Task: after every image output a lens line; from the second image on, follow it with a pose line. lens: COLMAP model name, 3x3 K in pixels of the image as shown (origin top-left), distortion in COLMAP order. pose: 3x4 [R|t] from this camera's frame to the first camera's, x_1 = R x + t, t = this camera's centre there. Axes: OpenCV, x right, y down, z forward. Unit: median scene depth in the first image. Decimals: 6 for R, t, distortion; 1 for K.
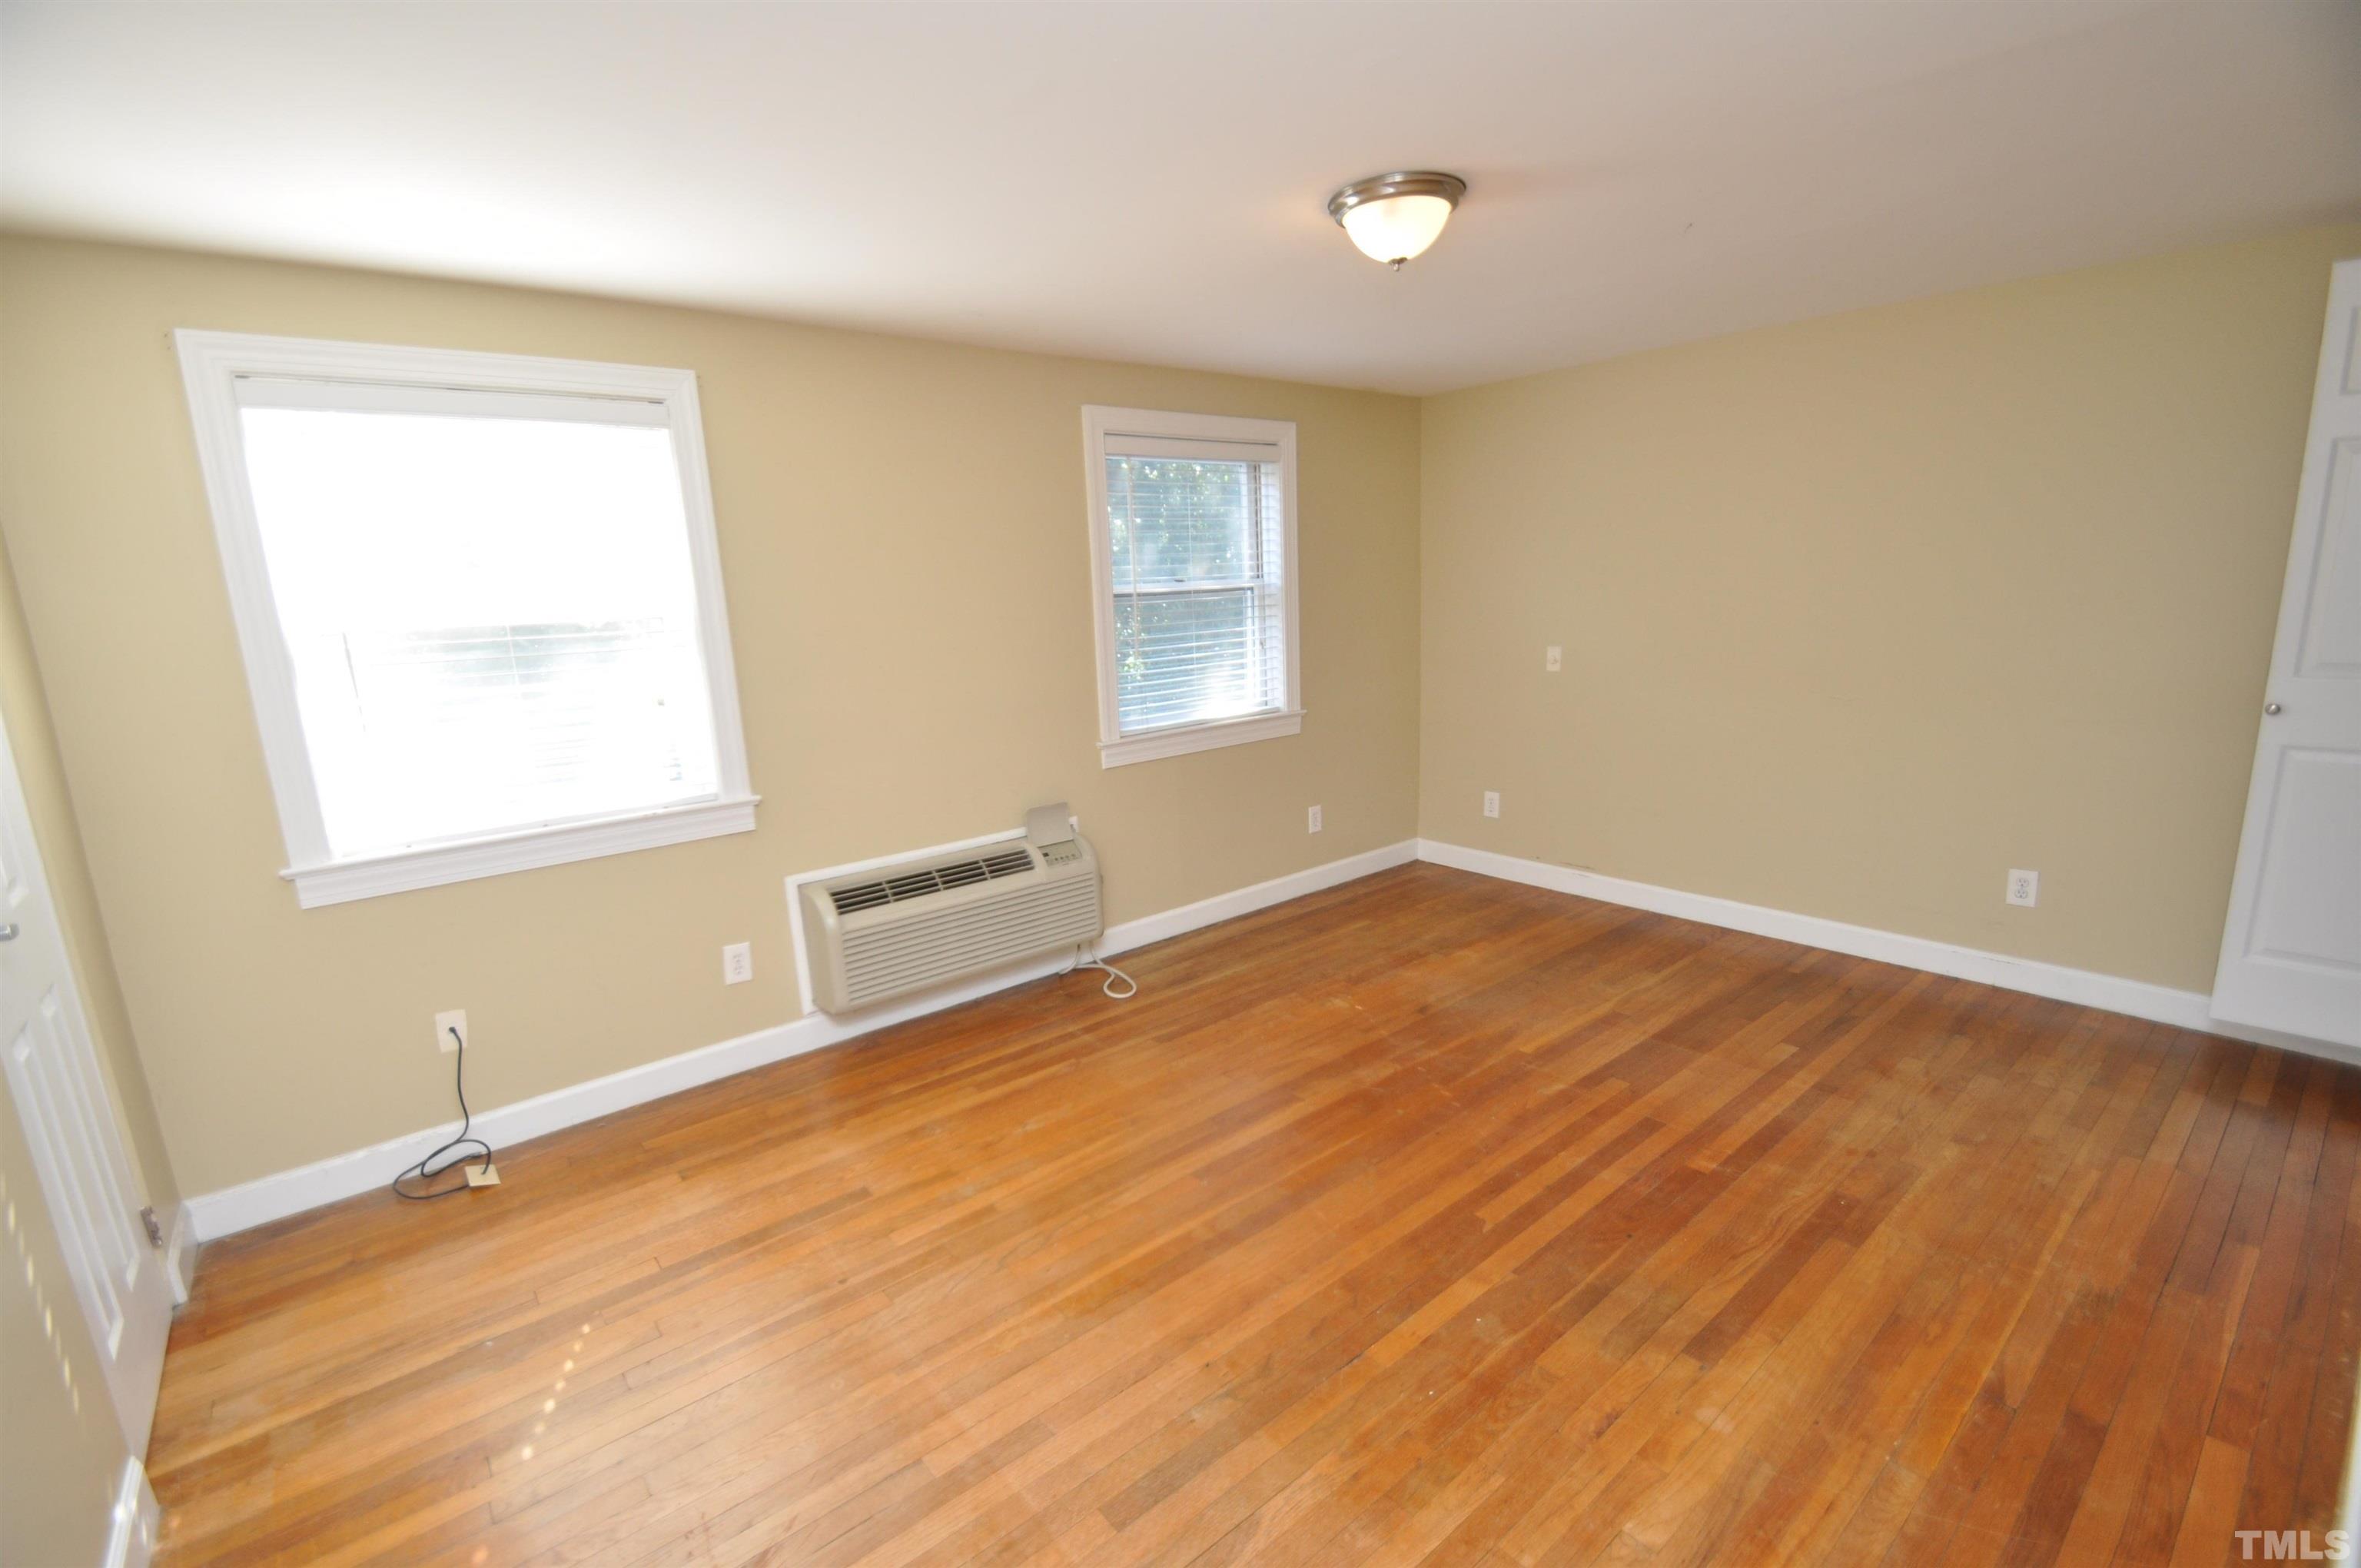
lens RADIAL K [[1025.7, 0, 1175.4], [0, 1025.7, 807.5], [0, 0, 1]] dist [0.008164, -0.013087]
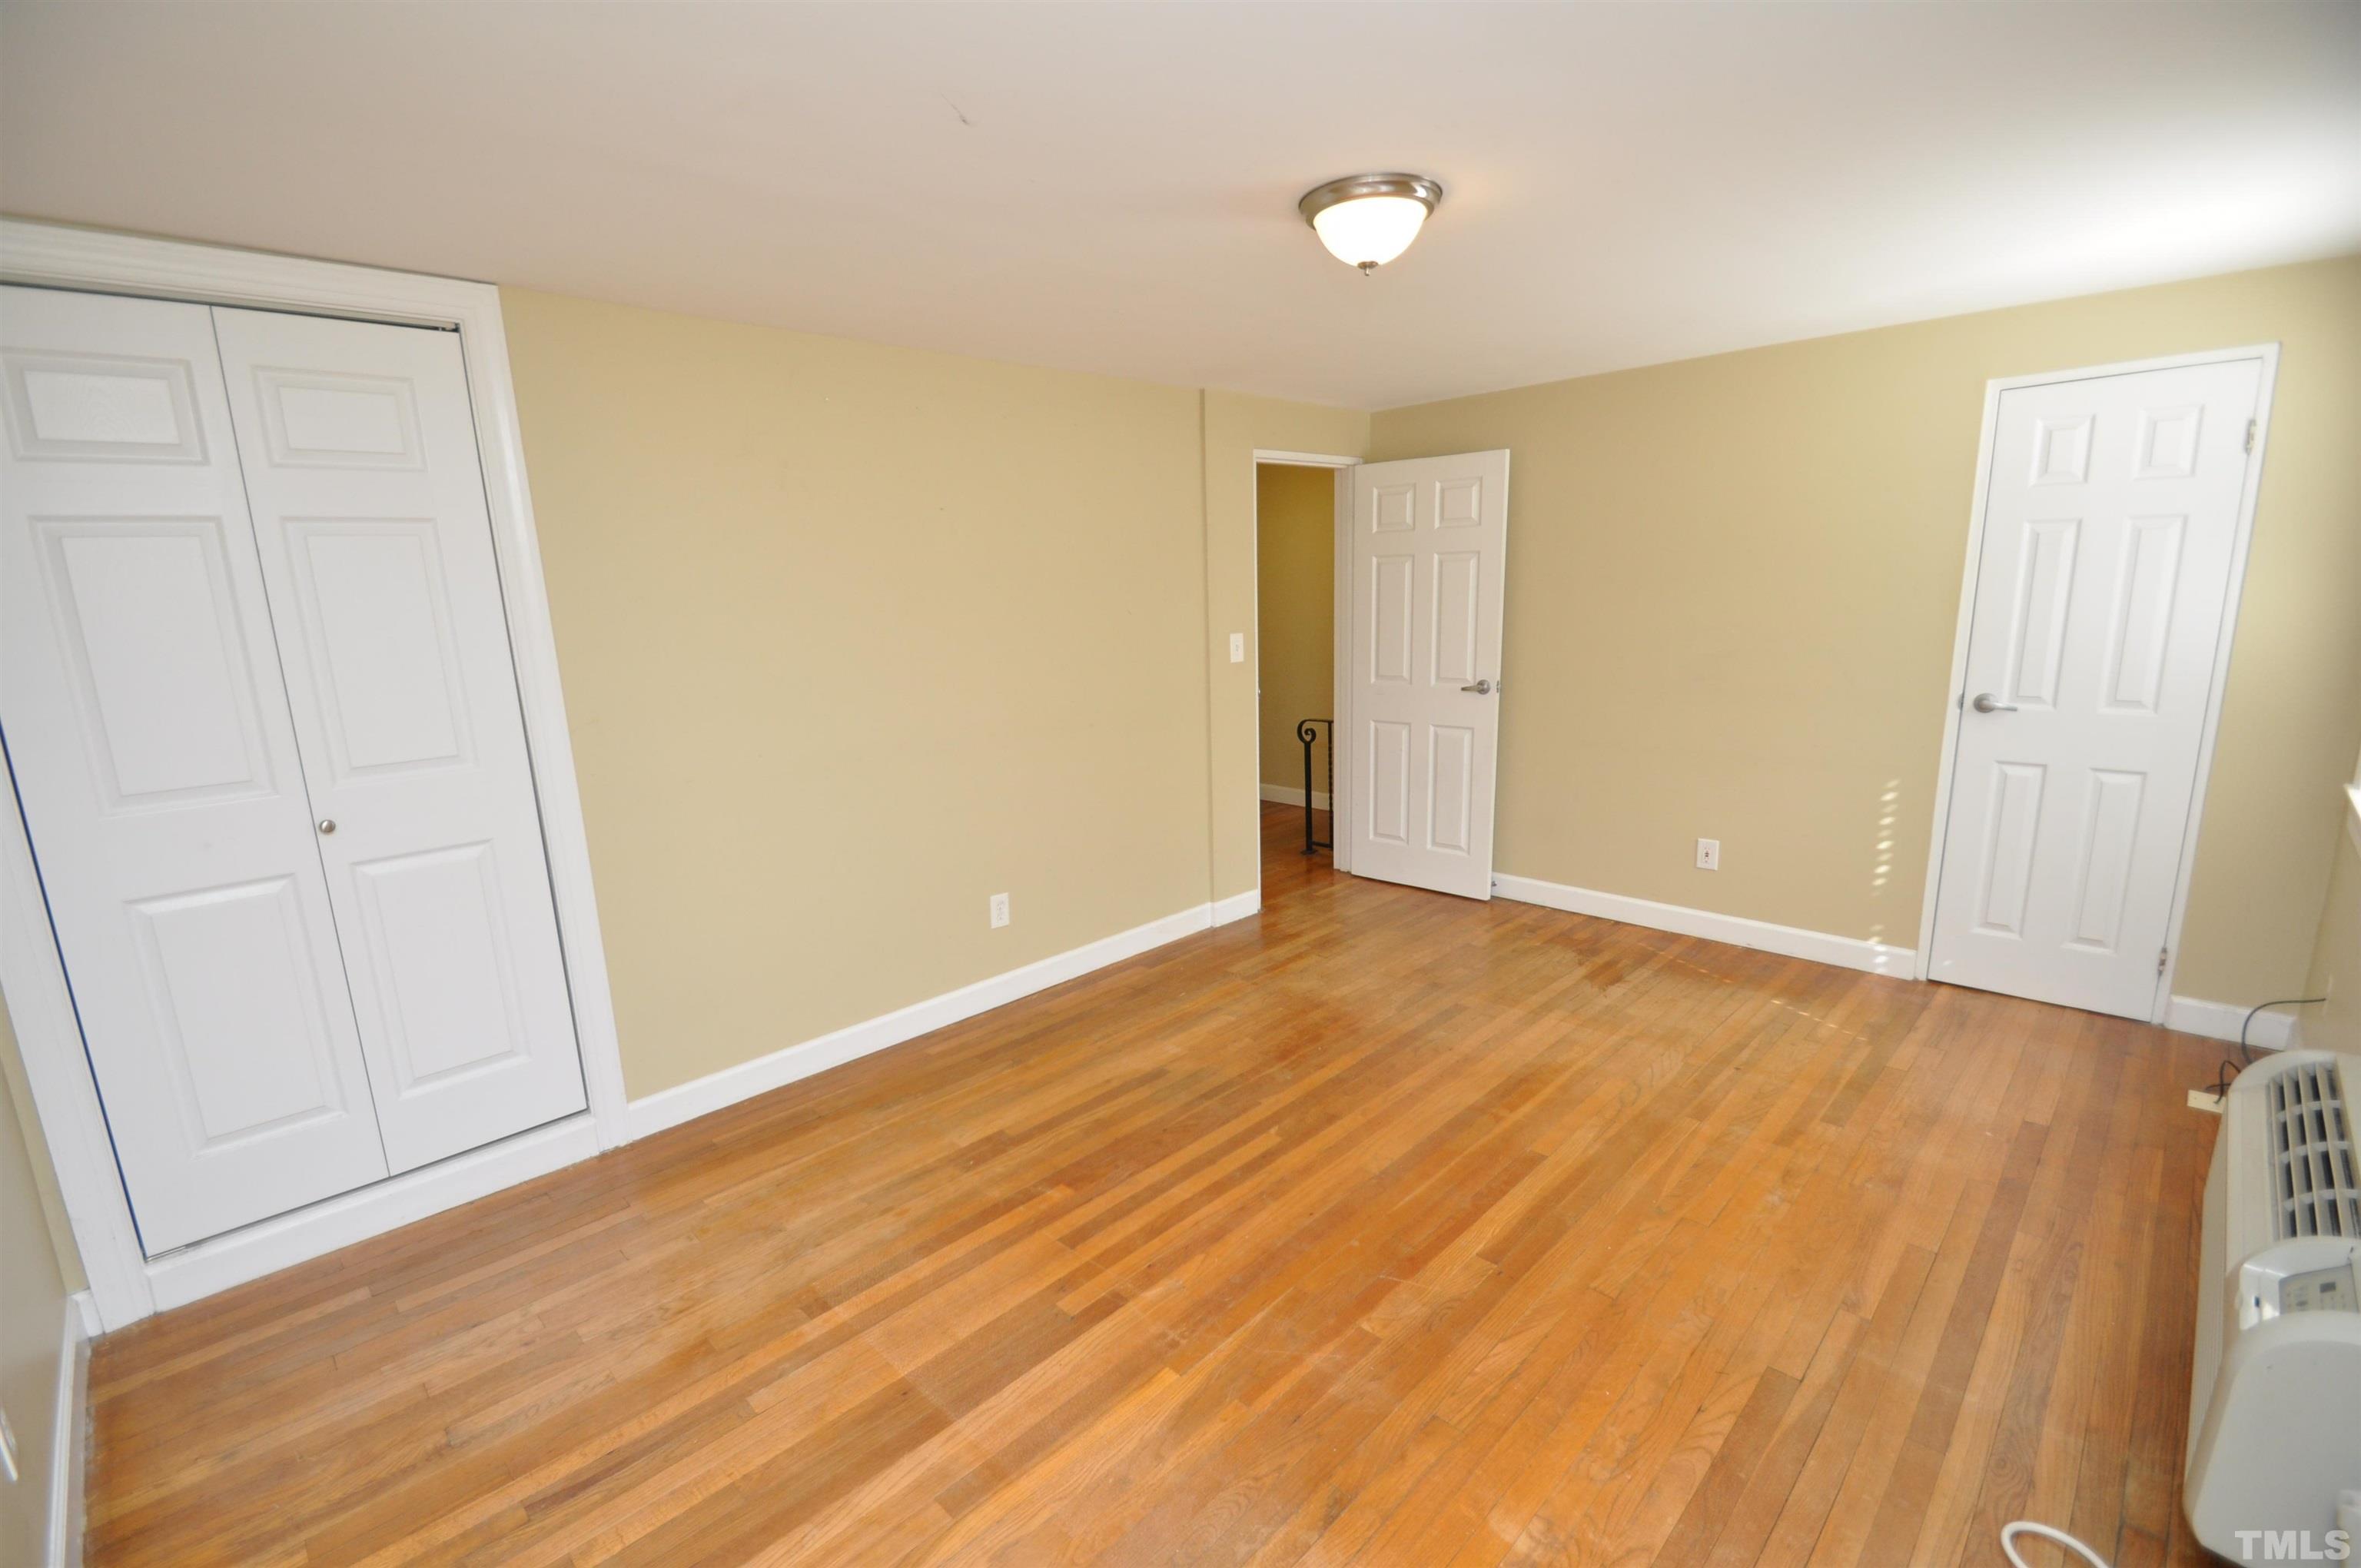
lens RADIAL K [[1025.7, 0, 1175.4], [0, 1025.7, 807.5], [0, 0, 1]] dist [0.008164, -0.013087]
pose [[-0.991837, 0.100091, -0.079005, 0.446043], [0.057972, 0.905788, 0.419746, -0.429264], [0.113575, 0.411739, -0.904197, 1.803887]]
